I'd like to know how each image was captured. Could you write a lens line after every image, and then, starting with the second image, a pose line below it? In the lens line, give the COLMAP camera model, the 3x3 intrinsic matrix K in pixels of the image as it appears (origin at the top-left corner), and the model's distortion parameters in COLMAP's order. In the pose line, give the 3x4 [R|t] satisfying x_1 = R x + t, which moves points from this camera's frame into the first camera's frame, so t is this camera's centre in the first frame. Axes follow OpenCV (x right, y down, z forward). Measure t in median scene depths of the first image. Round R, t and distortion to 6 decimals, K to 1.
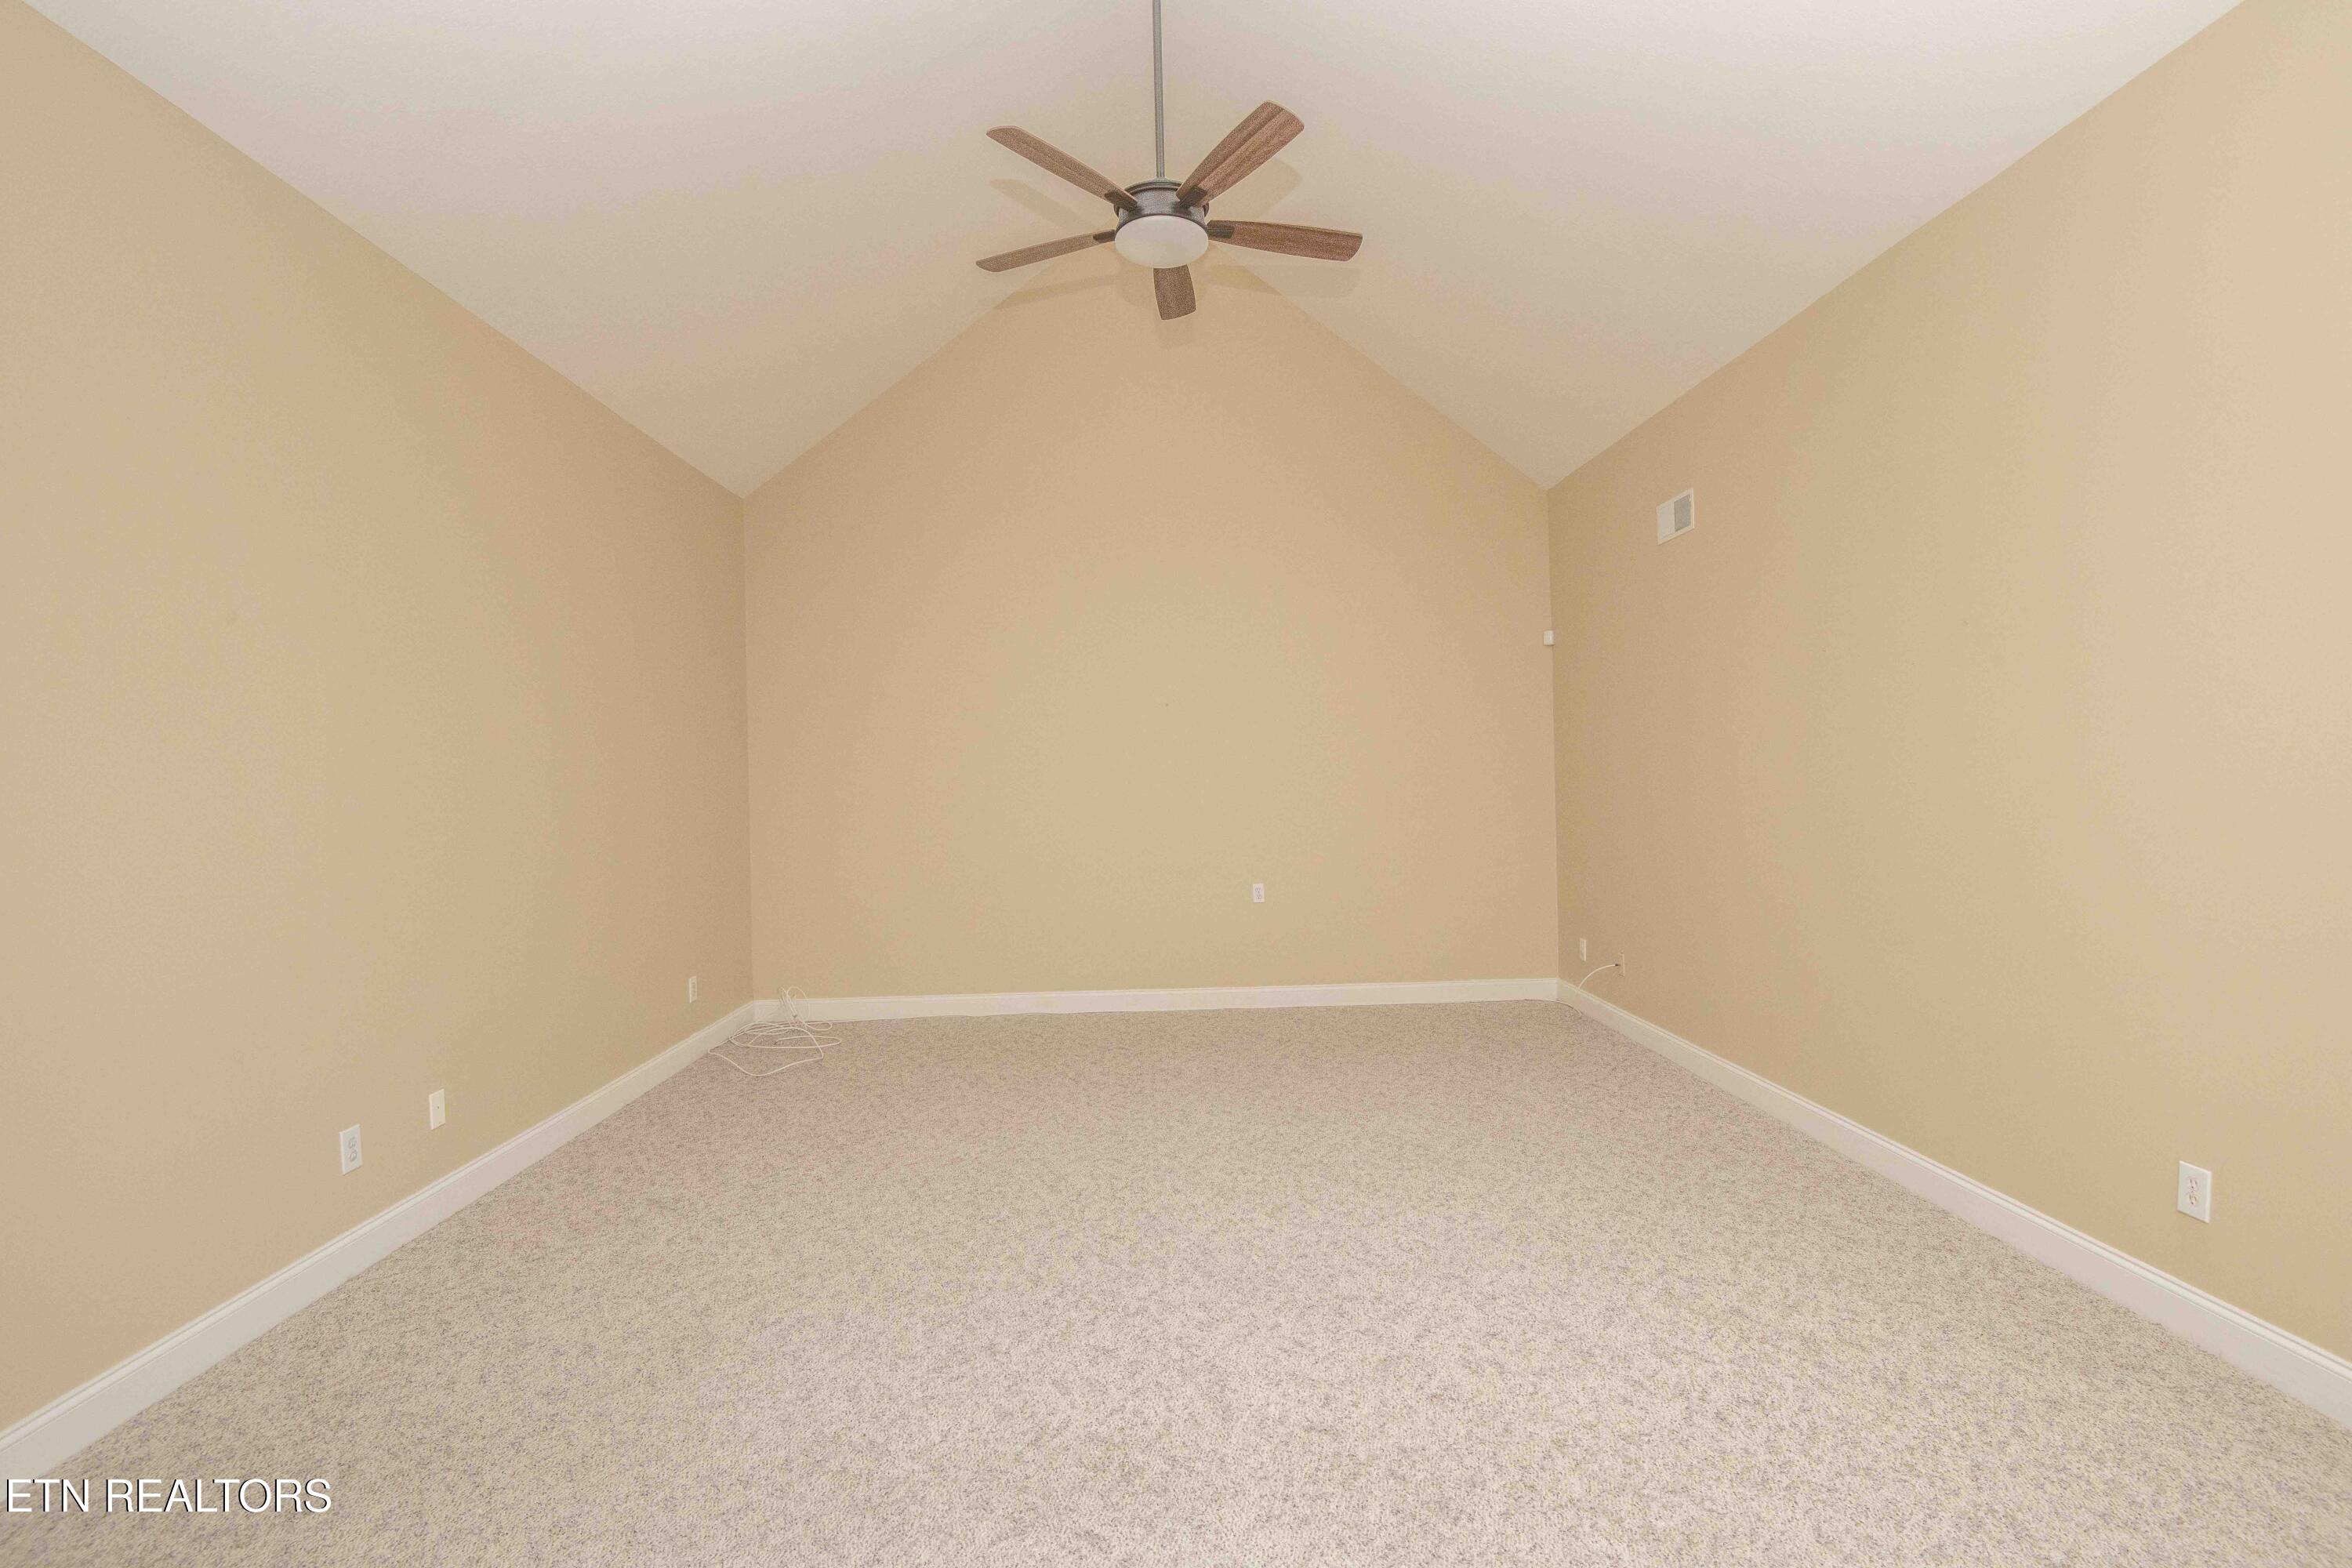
lens RADIAL K [[1085.9, 0, 1187.6], [0, 1085.9, 790.6], [0, 0, 1]] dist [-0.000832, -0.030828]
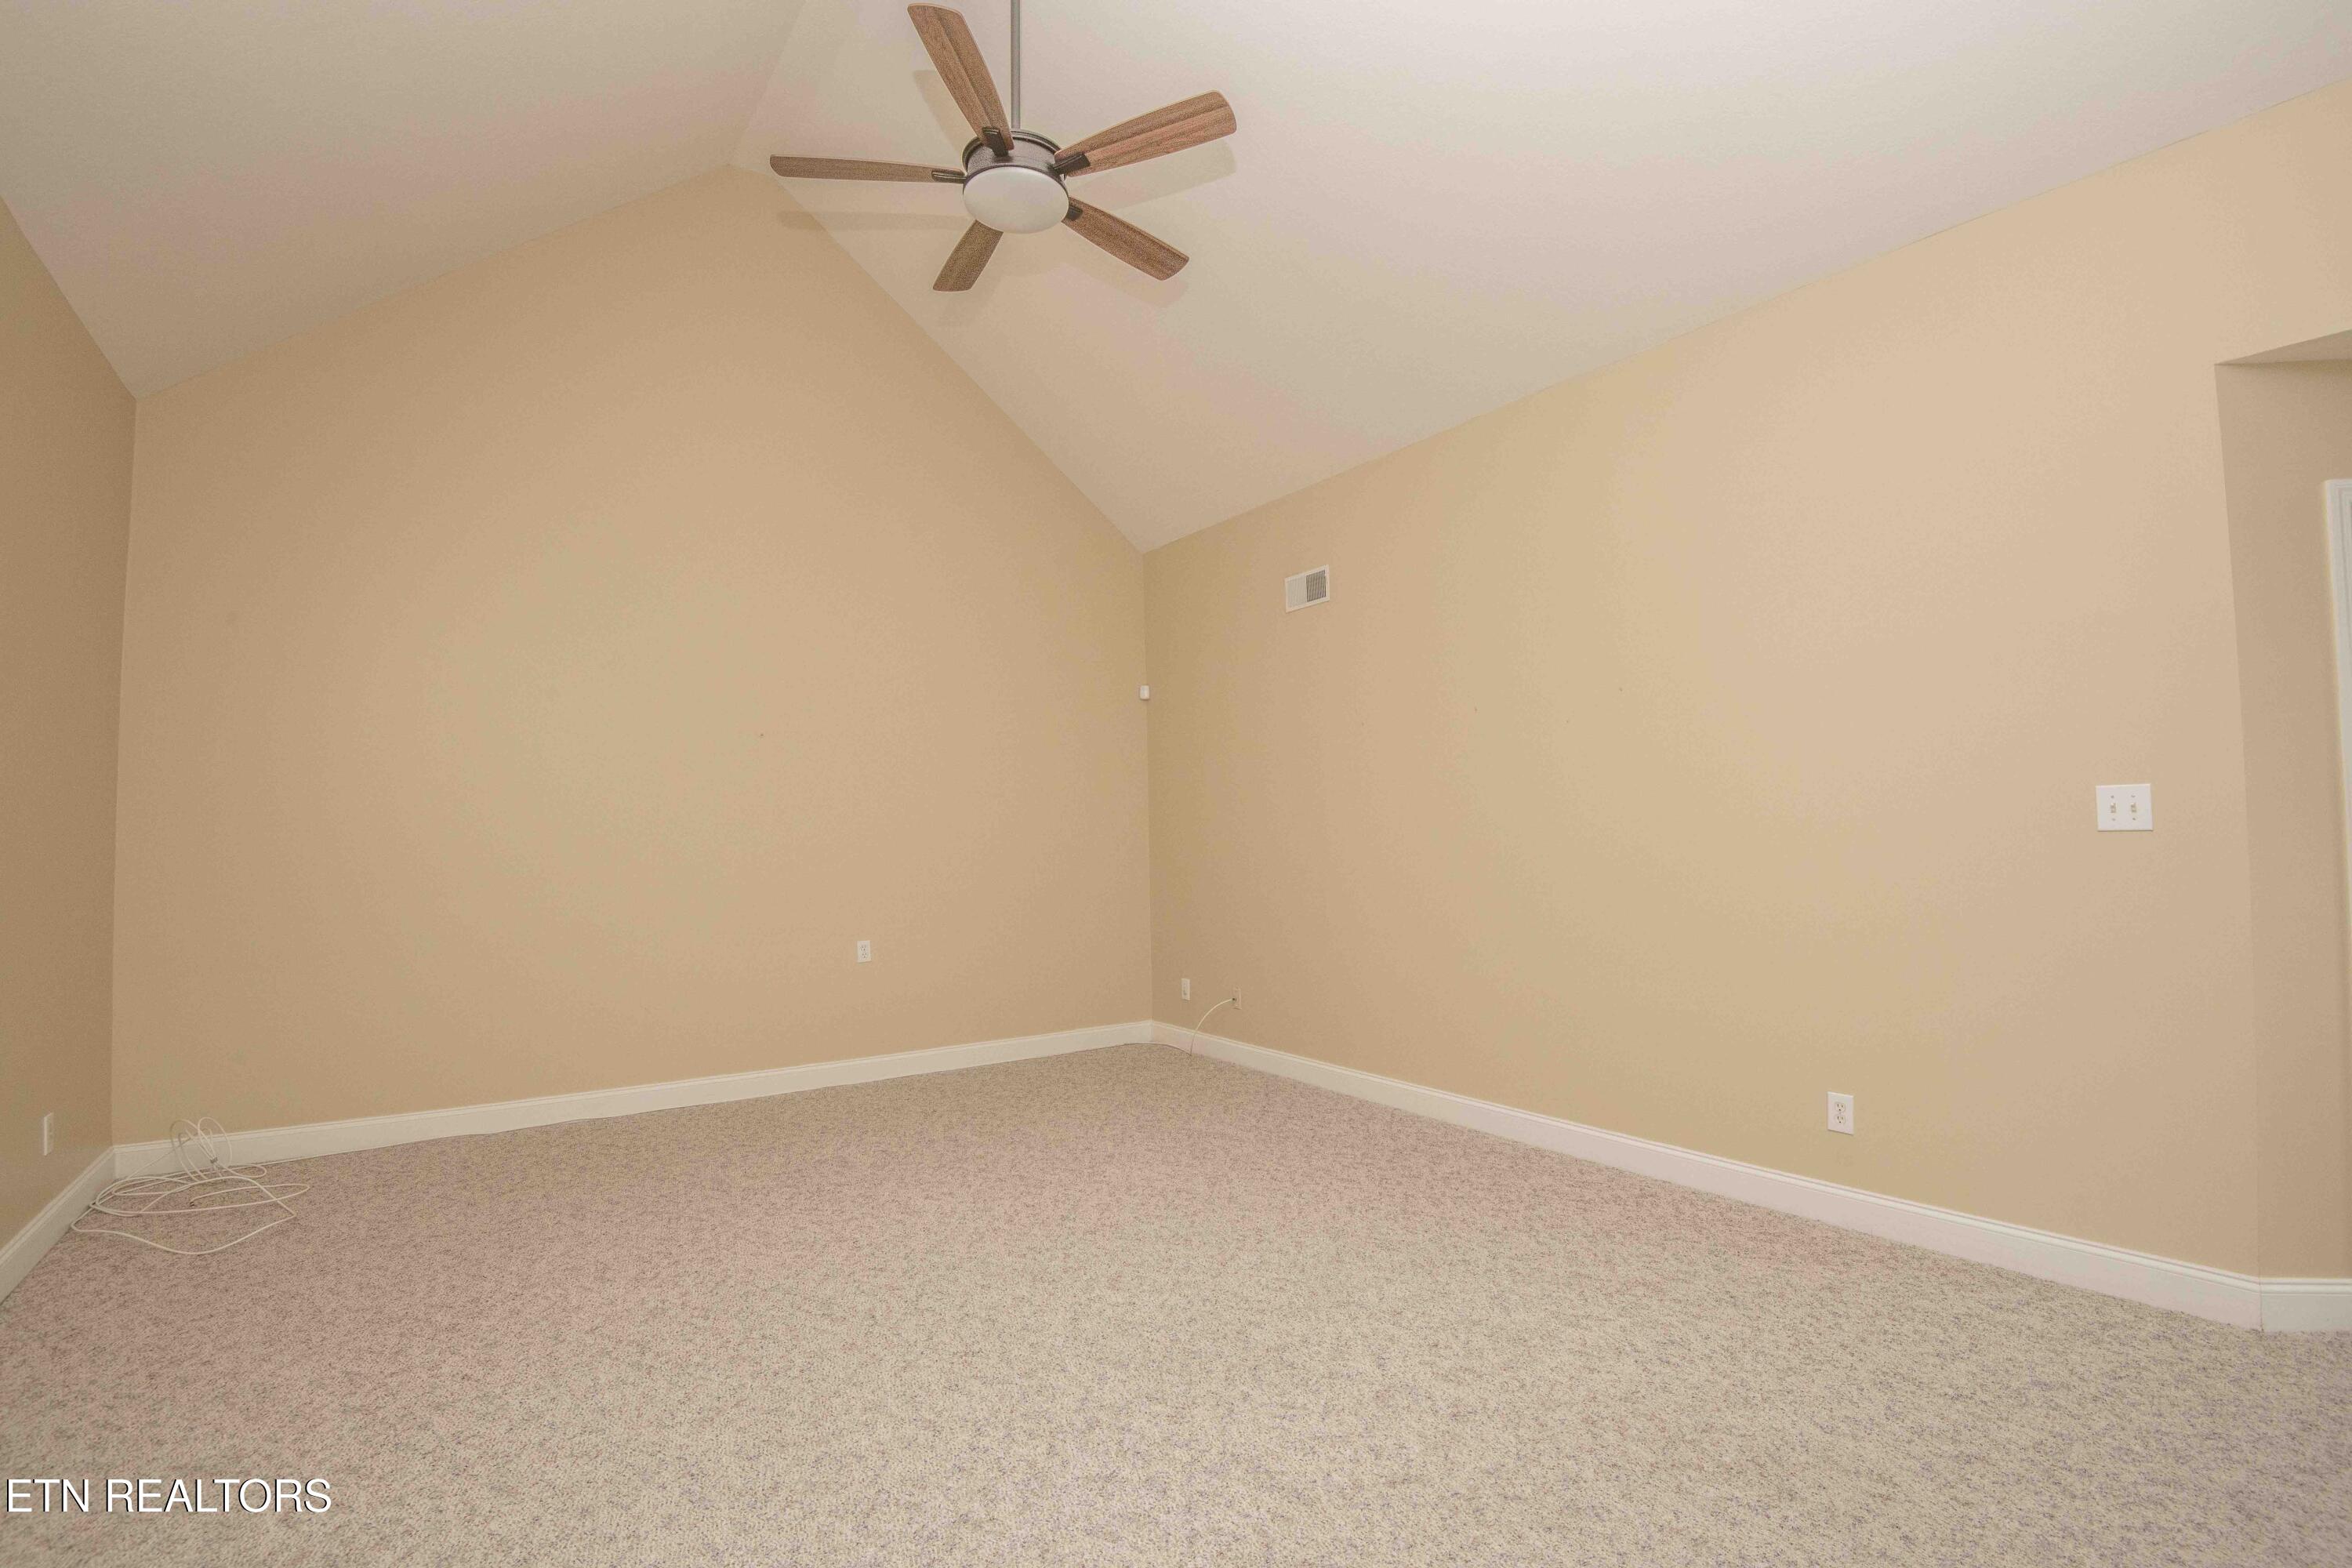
lens RADIAL K [[1085.9, 0, 1187.6], [0, 1085.9, 790.6], [0, 0, 1]] dist [-0.000832, -0.030828]
pose [[0.841950, 0.030554, 0.538690, -0.252065], [0.004683, 0.997944, -0.063922, 0.027186], [-0.539536, 0.056342, 0.840076, 0.132710]]
